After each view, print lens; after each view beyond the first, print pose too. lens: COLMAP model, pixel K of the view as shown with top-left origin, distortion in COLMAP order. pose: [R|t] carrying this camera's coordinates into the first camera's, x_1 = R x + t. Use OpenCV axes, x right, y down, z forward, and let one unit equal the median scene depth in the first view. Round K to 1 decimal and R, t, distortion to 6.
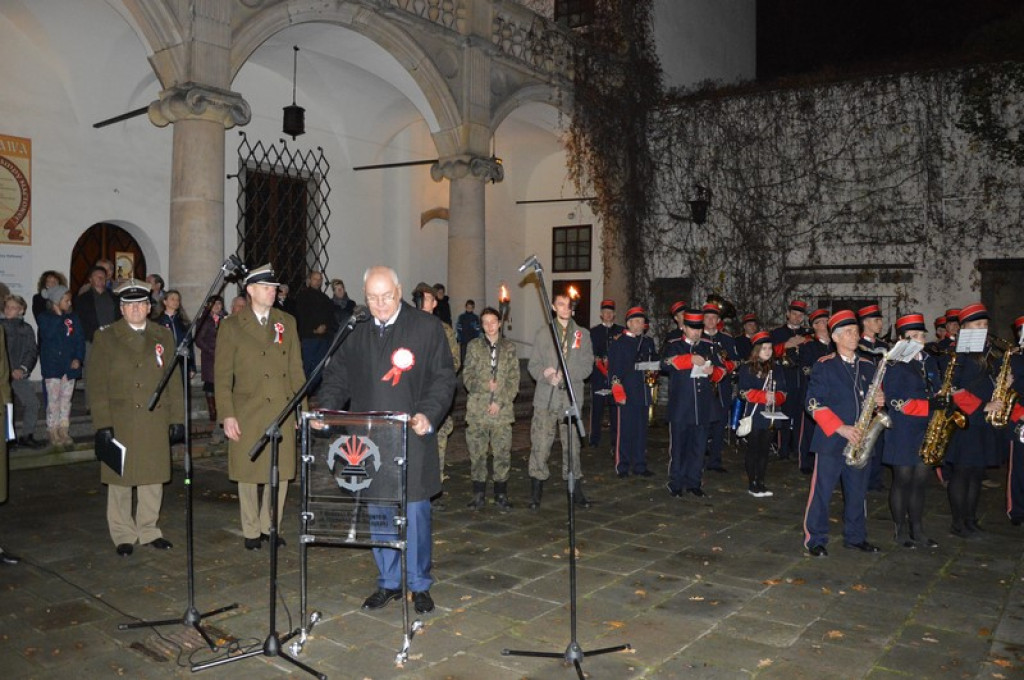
lens RADIAL K [[875.7, 0, 494.3], [0, 875.7, 339.5], [0, 0, 1]] dist [-0.166727, 0.151580]
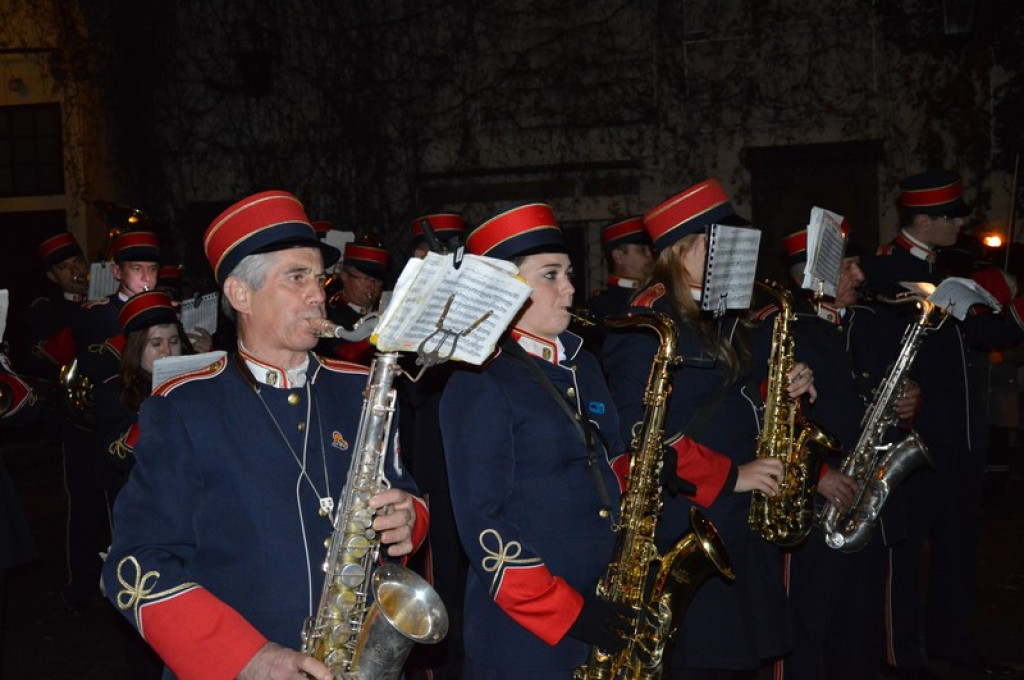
lens RADIAL K [[1276.3, 0, 517.8], [0, 1276.3, 344.1], [0, 0, 1]] dist [0.088619, 0.000000]
pose [[0.940973, -0.058954, 0.333309, 0.123726], [0.051339, 0.998181, 0.031617, 0.001840], [-0.334567, -0.012639, 0.942287, 0.215617]]
